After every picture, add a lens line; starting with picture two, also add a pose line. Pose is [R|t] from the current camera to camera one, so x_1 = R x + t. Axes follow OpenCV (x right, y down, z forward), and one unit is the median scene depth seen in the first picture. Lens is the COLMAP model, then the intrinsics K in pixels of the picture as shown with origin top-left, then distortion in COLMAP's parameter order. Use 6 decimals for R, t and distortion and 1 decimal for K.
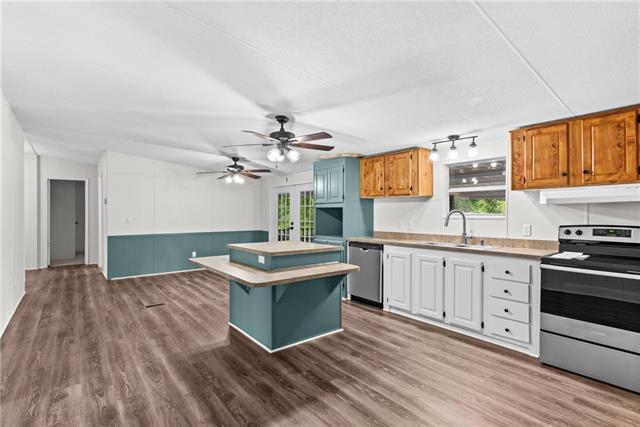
lens RADIAL K [[301.8, 0, 321.0], [0, 301.8, 213.1], [0, 0, 1]] dist [-0.001233, -0.000406]
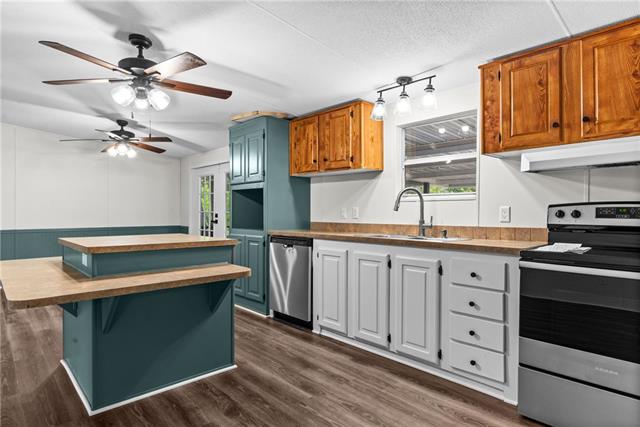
lens RADIAL K [[350.0, 0, 319.7], [0, 350.0, 212.3], [0, 0, 1]] dist [0.005147, -0.003418]
pose [[0.996714, 0.000060, 0.081005, 0.204463], [-0.000322, 0.999995, 0.003223, 0.052759], [-0.081004, -0.003239, 0.996708, 0.245038]]
